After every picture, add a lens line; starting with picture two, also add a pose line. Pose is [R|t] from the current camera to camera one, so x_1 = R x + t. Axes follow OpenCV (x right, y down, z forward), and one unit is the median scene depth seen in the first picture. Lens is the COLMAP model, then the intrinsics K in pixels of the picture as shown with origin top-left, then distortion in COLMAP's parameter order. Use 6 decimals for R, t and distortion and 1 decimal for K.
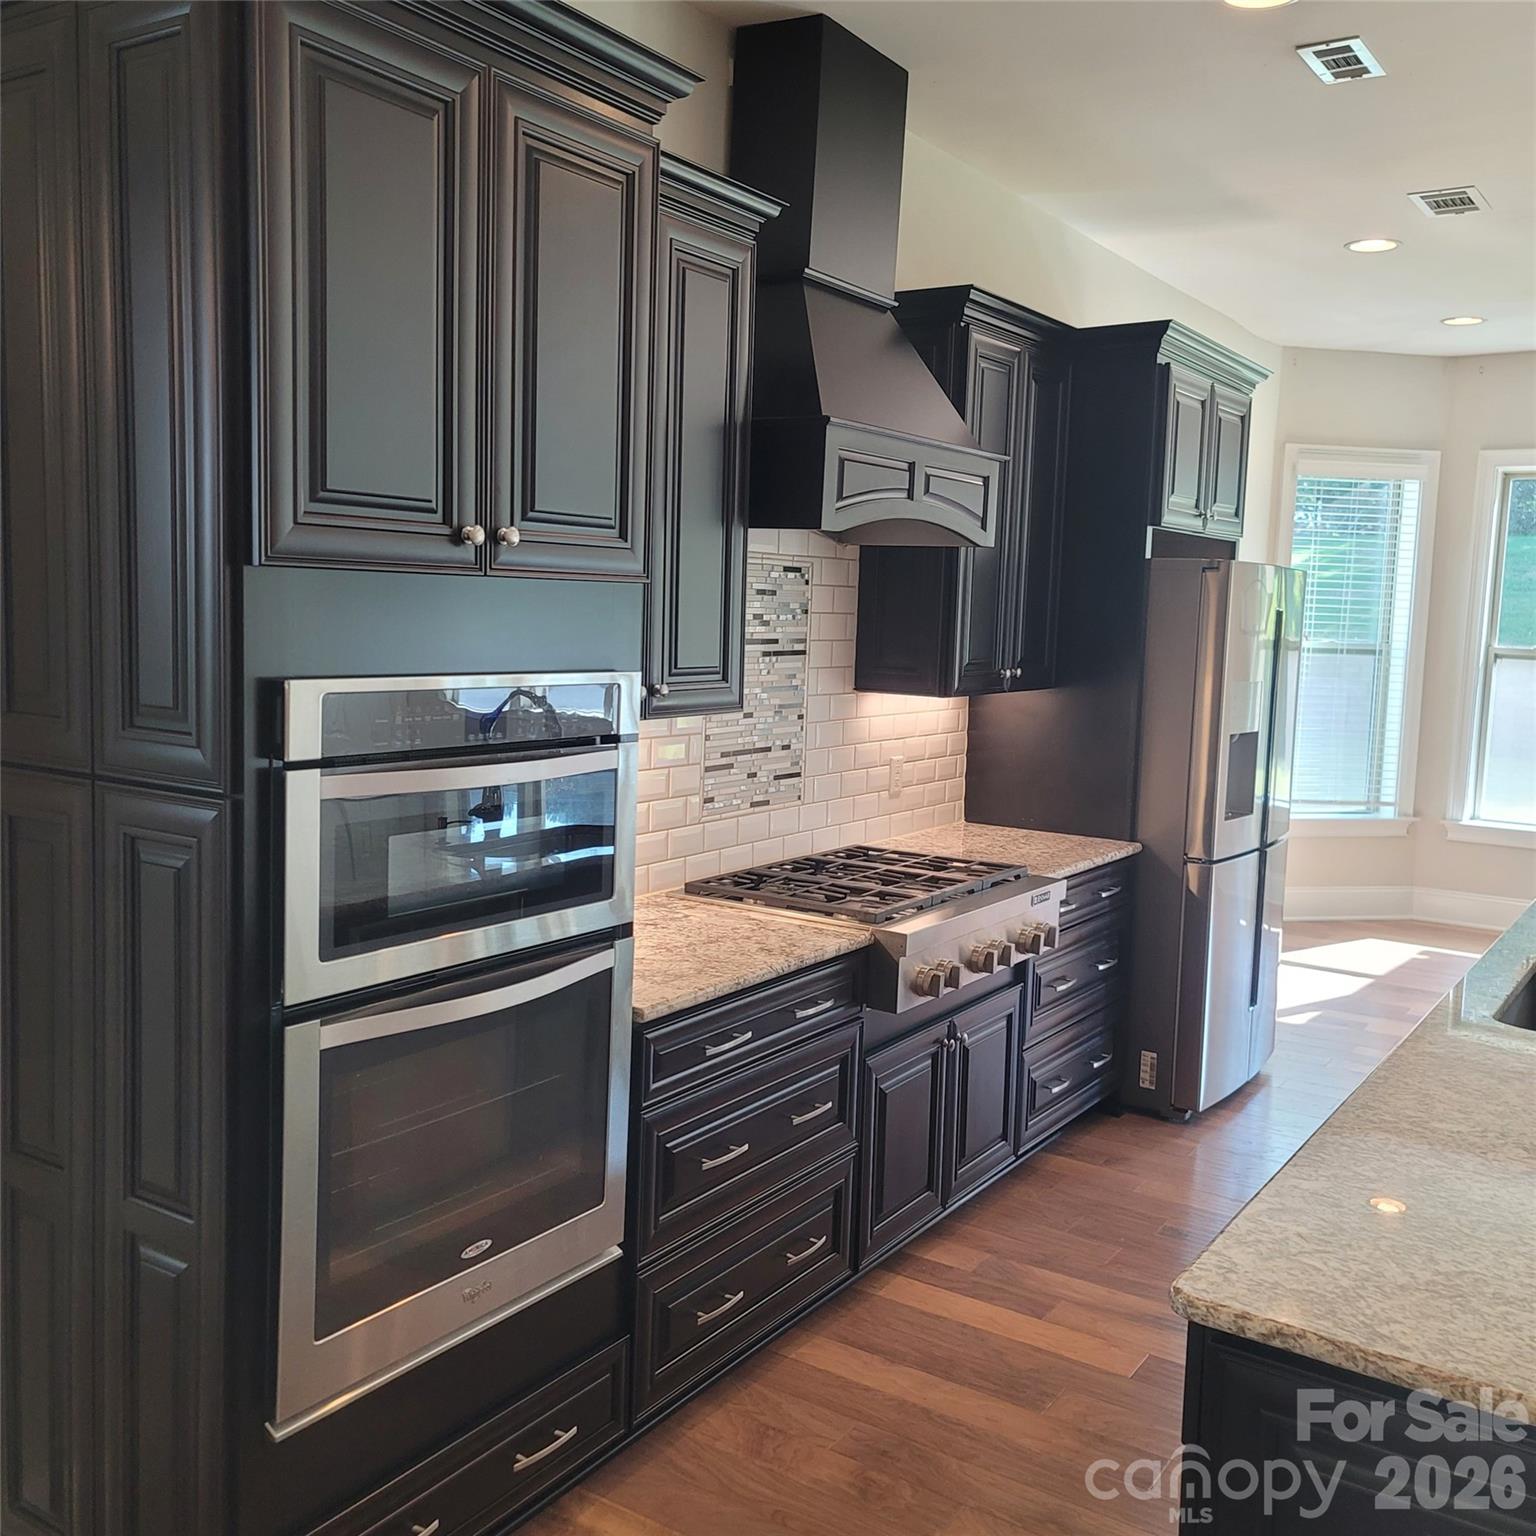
lens RADIAL K [[1512.0, 0, 793.9], [0, 1512.0, 742.3], [0, 0, 1]] dist [0.055027, 0.000000]
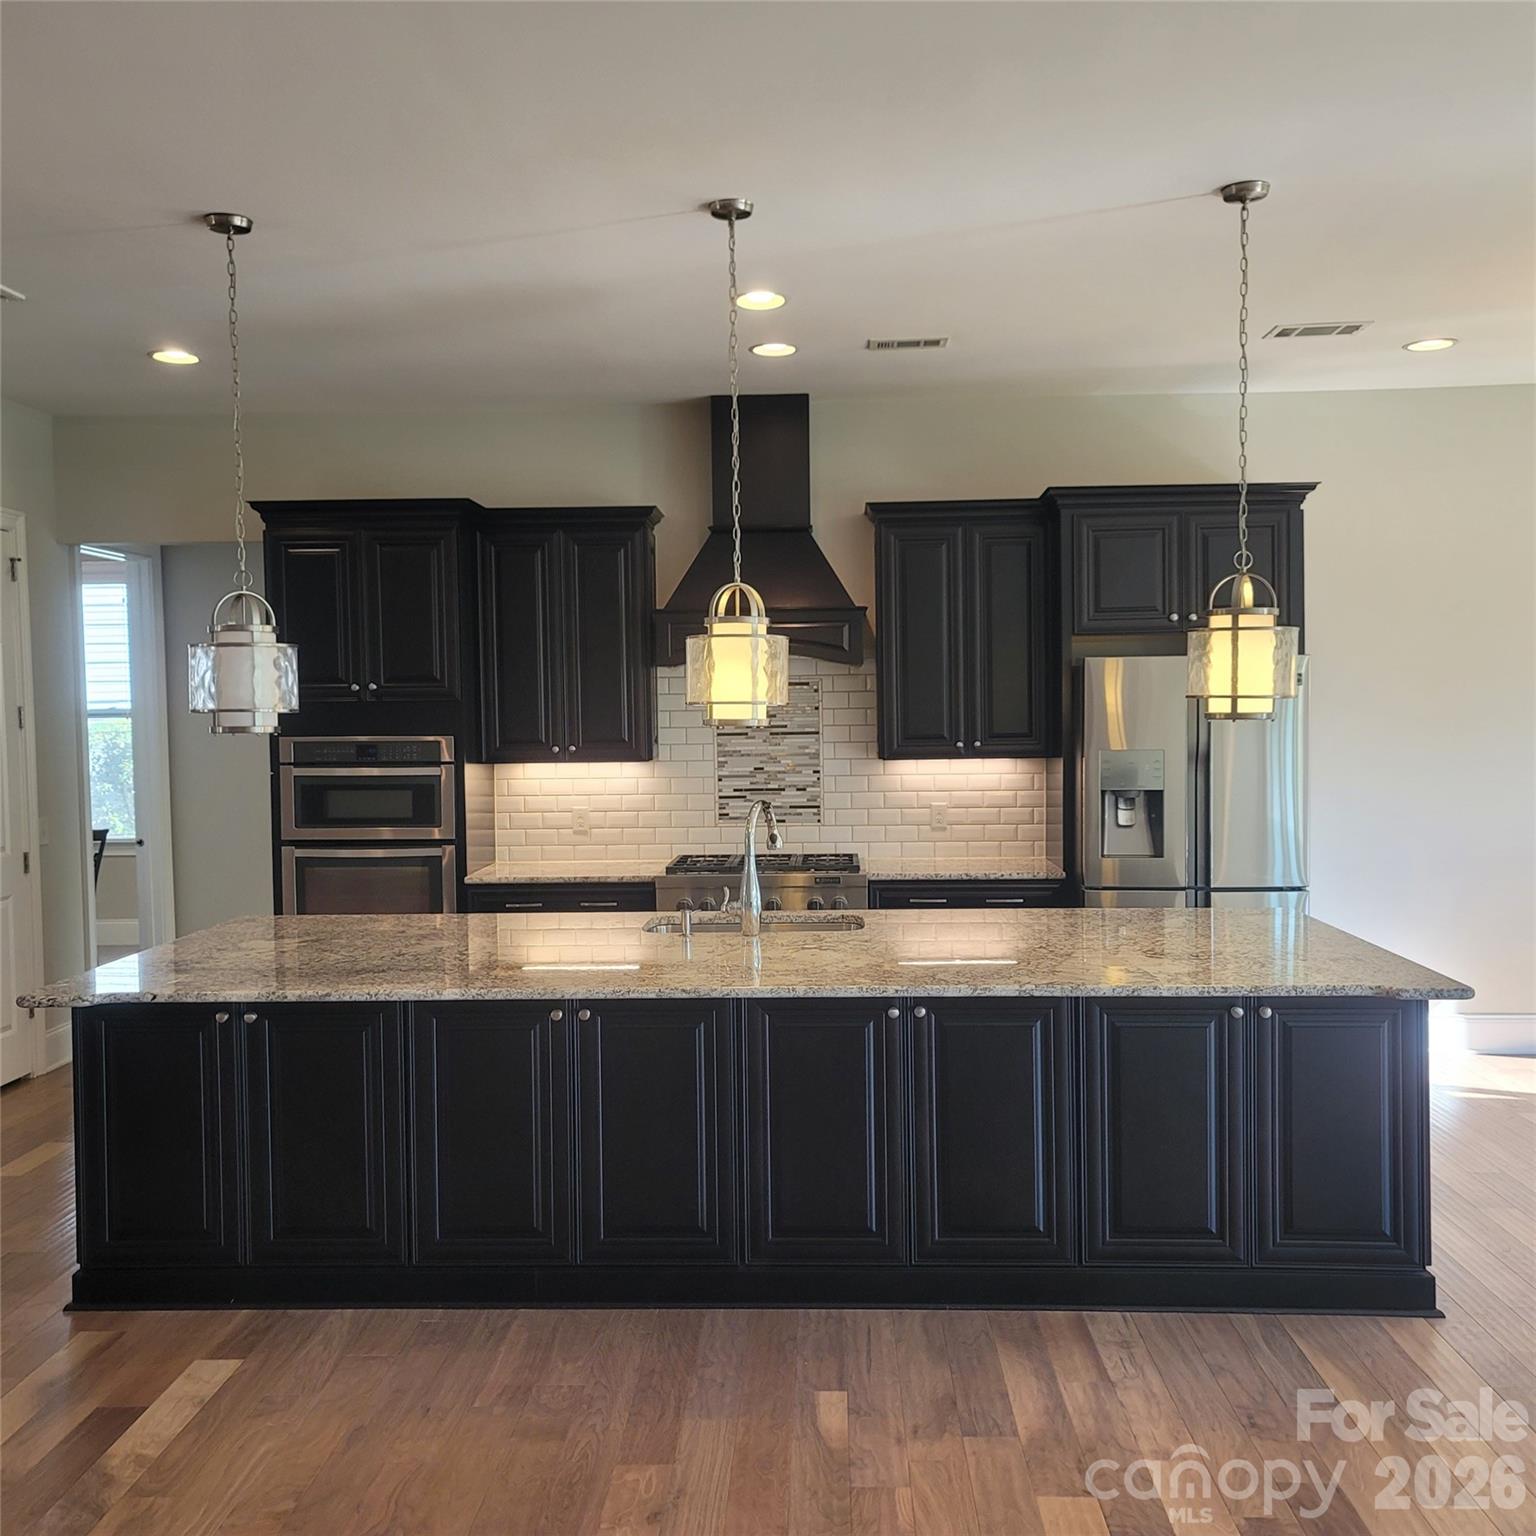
lens RADIAL K [[1512.0, 0, 774.2], [0, 1512.0, 764.9], [0, 0, 1]] dist [0.055027, 0.000000]
pose [[0.502971, -0.007025, -0.864275, 1.085267], [-0.050613, 0.998012, -0.037567, 0.030891], [0.862820, 0.062638, 0.501615, 0.100137]]
